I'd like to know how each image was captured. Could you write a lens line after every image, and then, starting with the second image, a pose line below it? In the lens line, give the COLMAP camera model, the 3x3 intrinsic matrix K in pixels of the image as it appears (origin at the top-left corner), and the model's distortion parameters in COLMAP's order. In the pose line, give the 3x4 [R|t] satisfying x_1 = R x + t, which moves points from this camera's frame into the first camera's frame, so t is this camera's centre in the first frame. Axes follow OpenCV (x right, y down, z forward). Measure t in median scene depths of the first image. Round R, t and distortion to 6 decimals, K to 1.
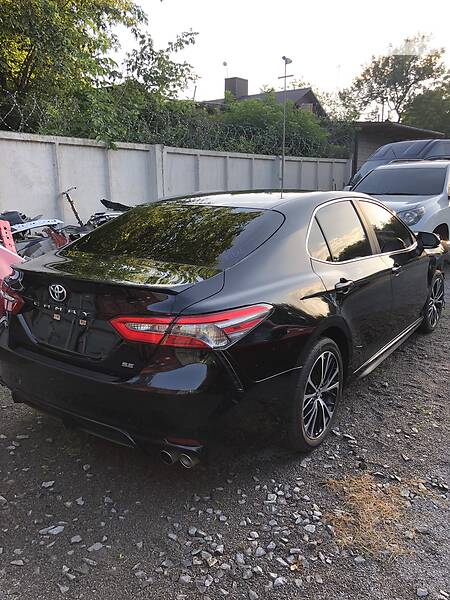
lens RADIAL K [[497.0, 0, 228.4], [0, 497.0, 299.4], [0, 0, 1]] dist [0.028208, -0.017659]
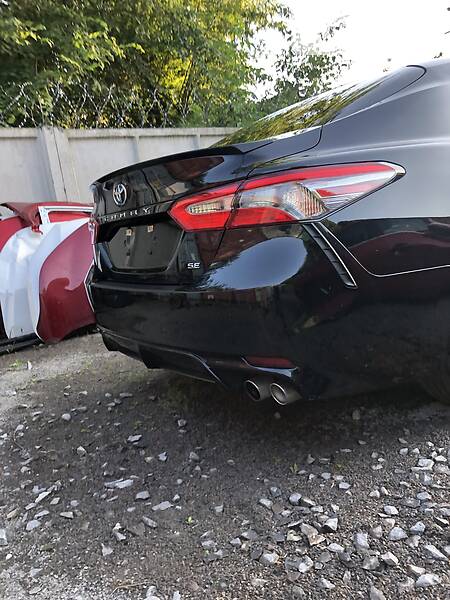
lens RADIAL K [[497.0, 0, 220.5], [0, 497.0, 304.6], [0, 0, 1]] dist [0.028208, -0.017659]
pose [[0.928079, -0.072417, -0.365275, 0.099225], [0.055860, 0.996883, -0.055708, 0.229678], [0.368170, 0.031297, 0.929231, 0.317132]]
